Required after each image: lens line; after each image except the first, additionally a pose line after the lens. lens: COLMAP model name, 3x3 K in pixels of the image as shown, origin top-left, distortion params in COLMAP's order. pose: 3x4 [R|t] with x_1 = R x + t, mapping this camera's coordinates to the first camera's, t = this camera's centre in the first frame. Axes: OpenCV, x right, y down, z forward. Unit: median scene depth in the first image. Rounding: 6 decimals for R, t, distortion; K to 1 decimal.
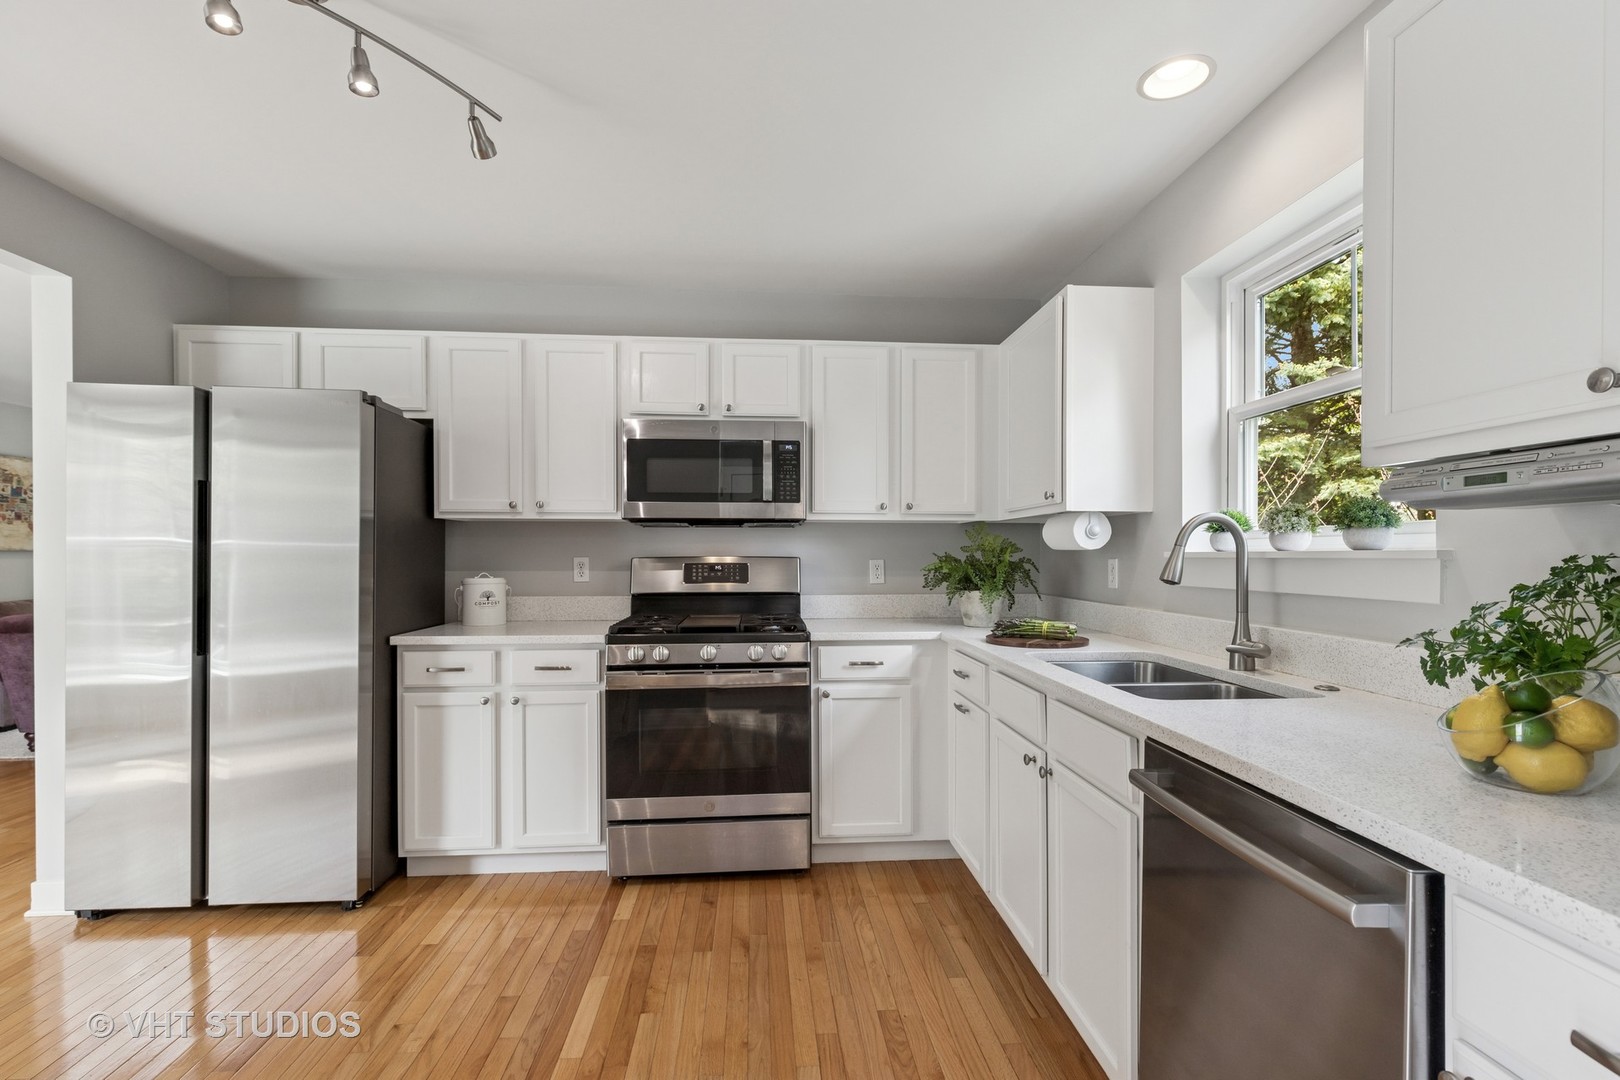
lens RADIAL K [[744.3, 0, 804.4], [0, 744.3, 561.3], [0, 0, 1]] dist [0.008635, -0.002198]
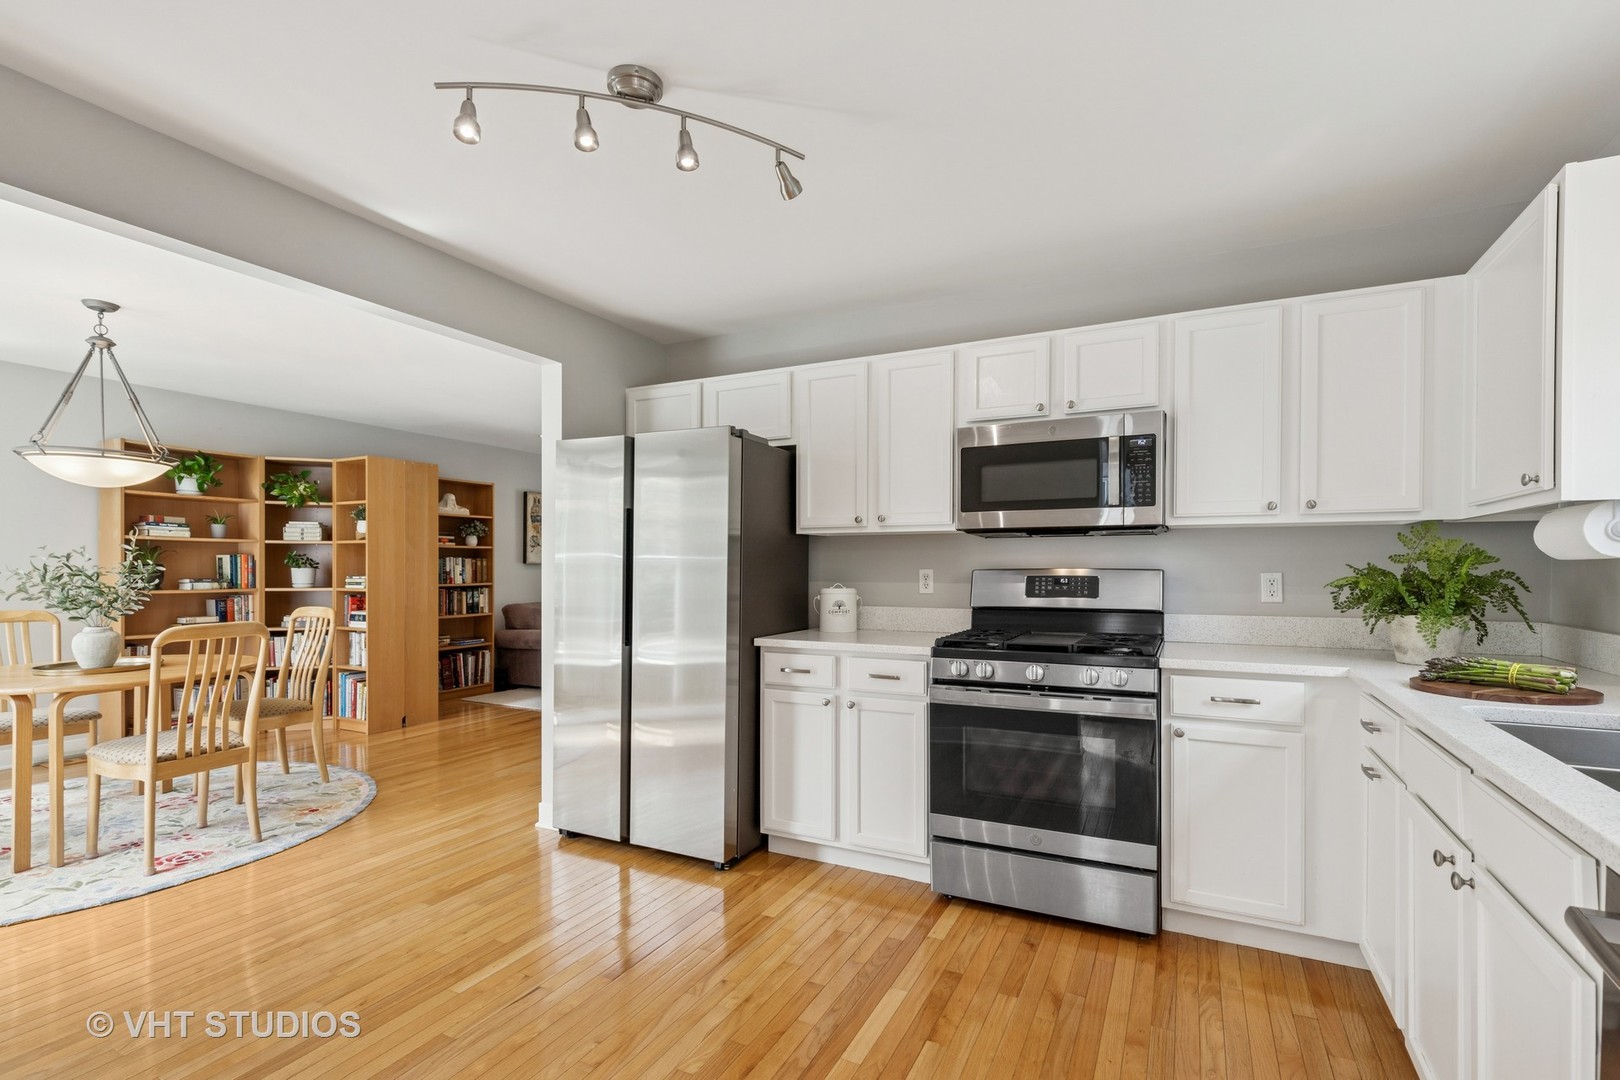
lens RADIAL K [[744.3, 0, 812.1], [0, 744.3, 574.0], [0, 0, 1]] dist [0.008635, -0.002198]
pose [[0.859695, 0.004388, -0.510790, 0.102688], [-0.004020, 0.999990, 0.001824, -0.000130], [0.510793, 0.000486, 0.859704, 0.064520]]
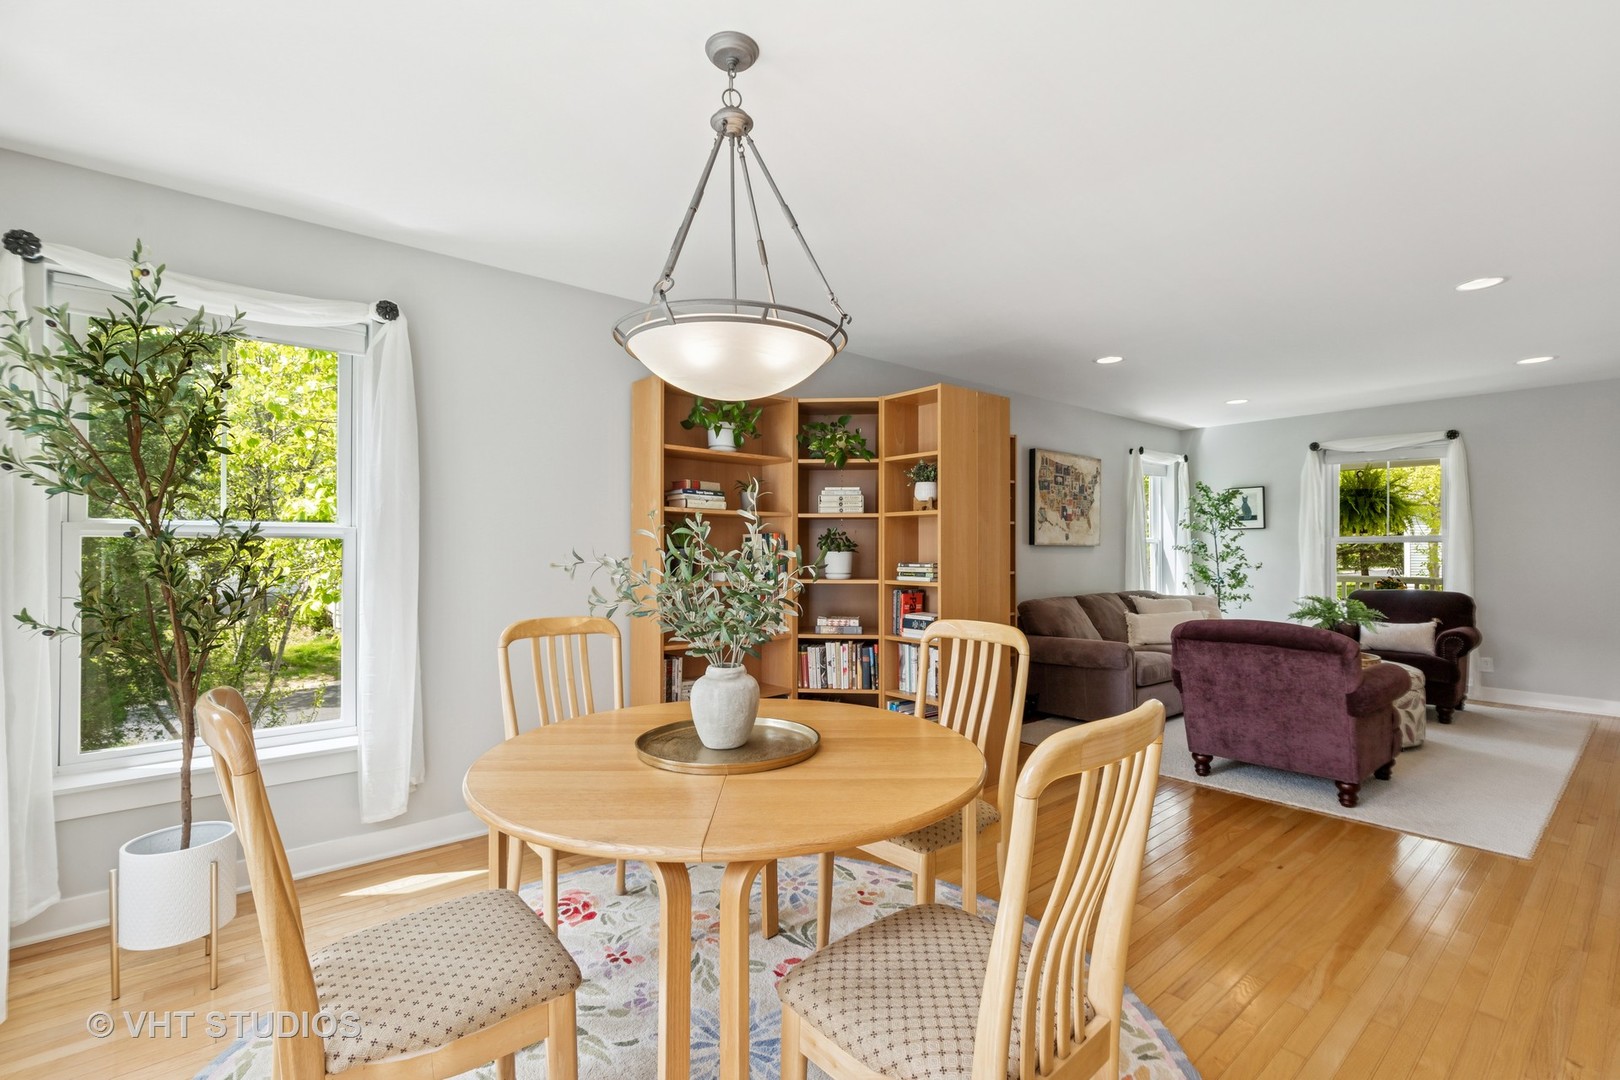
lens RADIAL K [[744.3, 0, 818.7], [0, 744.3, 542.7], [0, 0, 1]] dist [0.008635, -0.002198]
pose [[0.592663, -0.008175, -0.805409, -0.978496], [-0.005988, 0.999876, -0.014556, -0.002754], [0.805428, 0.013450, 0.592541, 0.208712]]
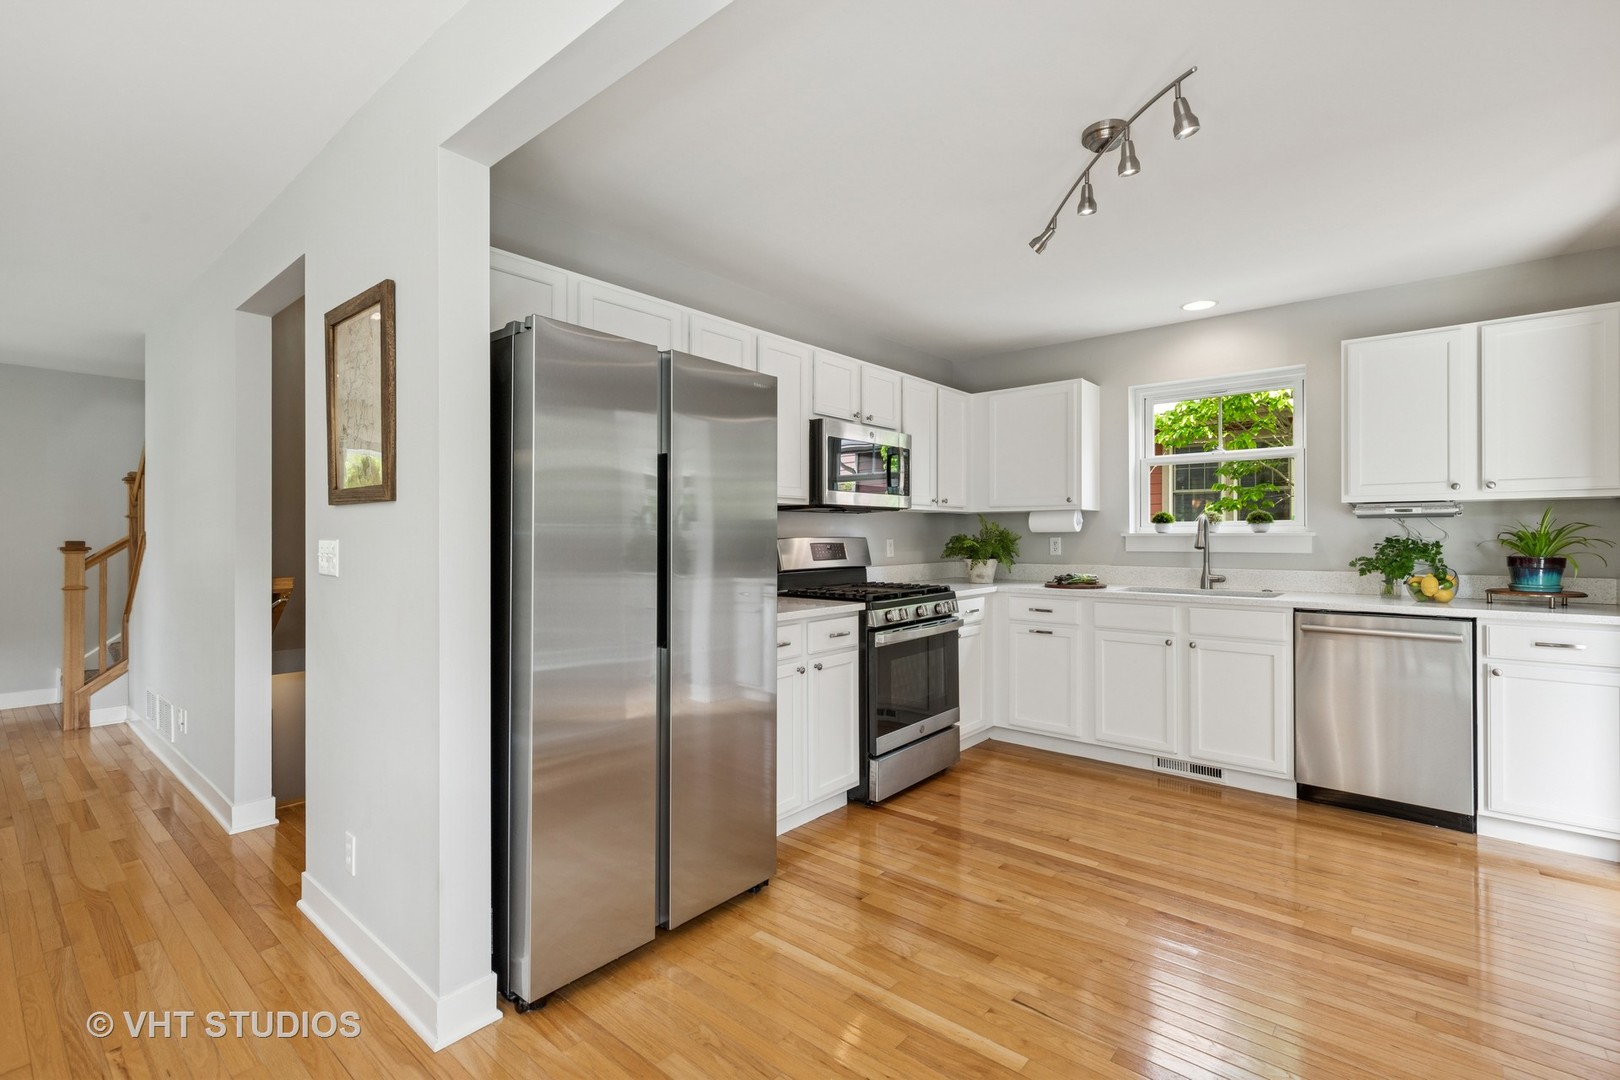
lens RADIAL K [[744.3, 0, 803.3], [0, 744.3, 540.3], [0, 0, 1]] dist [0.008635, -0.002198]
pose [[0.697469, -0.006501, 0.716585, -1.189748], [0.008697, 0.999962, 0.000607, -0.002762], [-0.716562, 0.005809, 0.697499, 0.237547]]
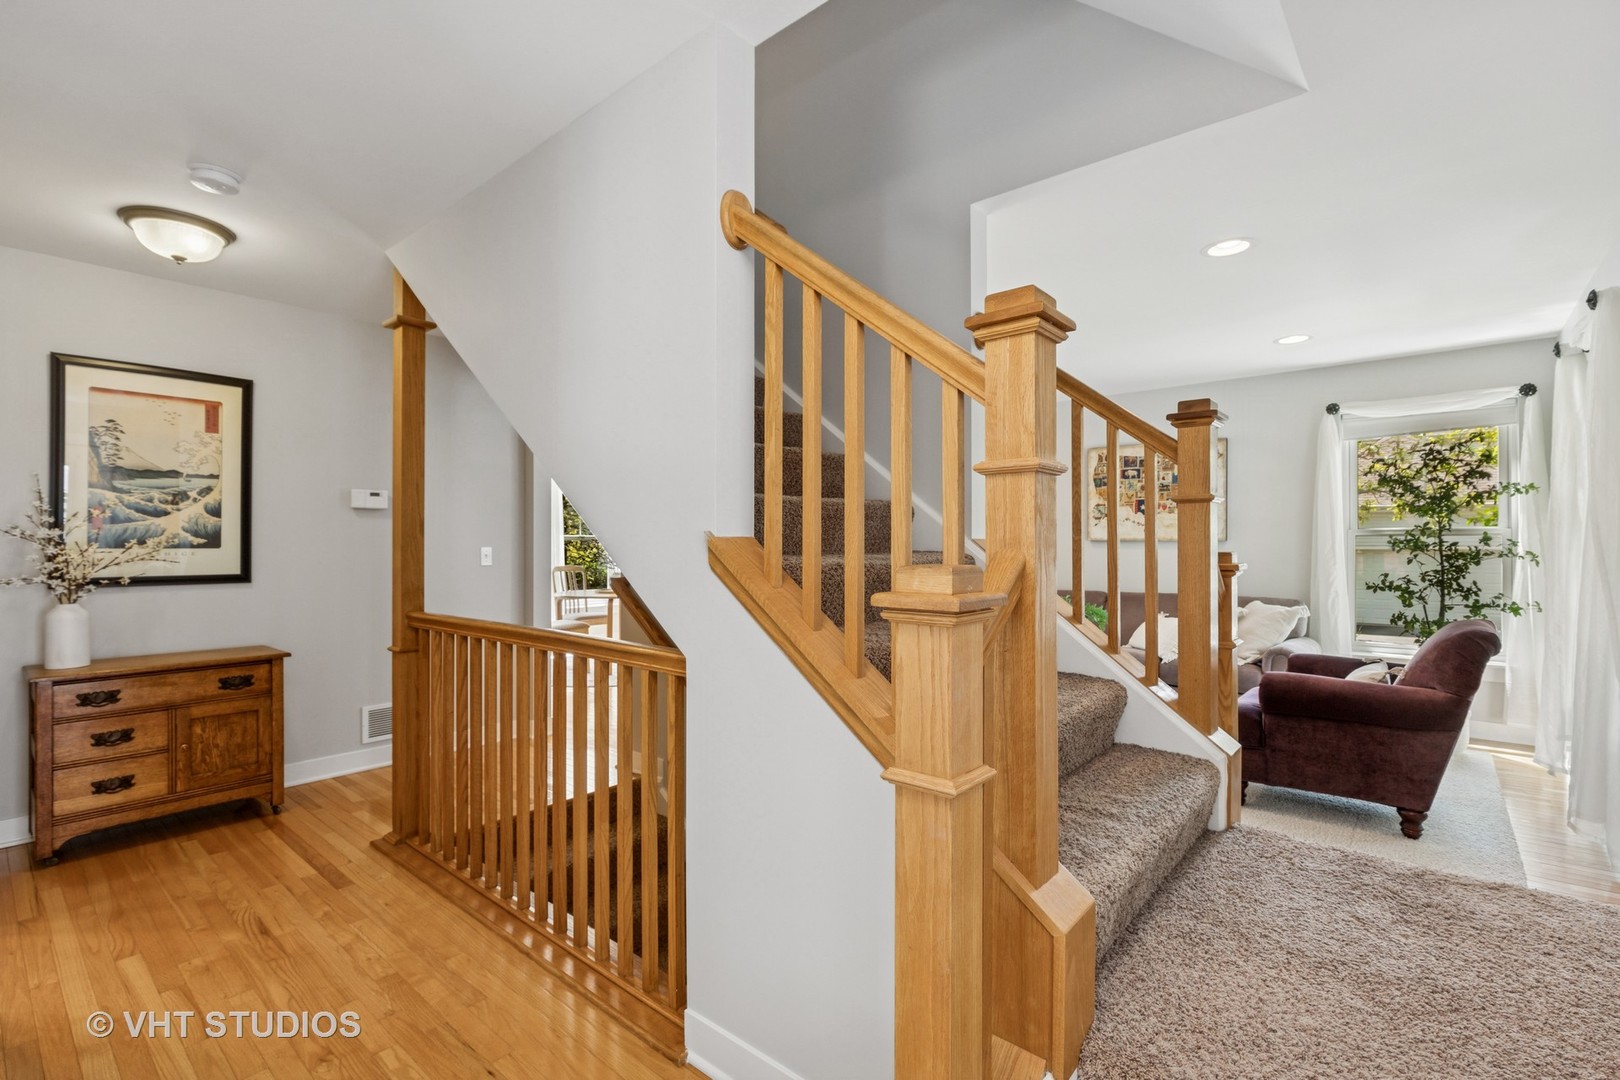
lens RADIAL K [[744.3, 0, 809.1], [0, 744.3, 539.8], [0, 0, 1]] dist [0.008635, -0.002198]
pose [[-0.688907, 0.008163, -0.724804, -0.113982], [-0.000229, 0.999934, 0.011479, -0.059302], [0.724850, 0.008074, -0.688860, 2.954916]]
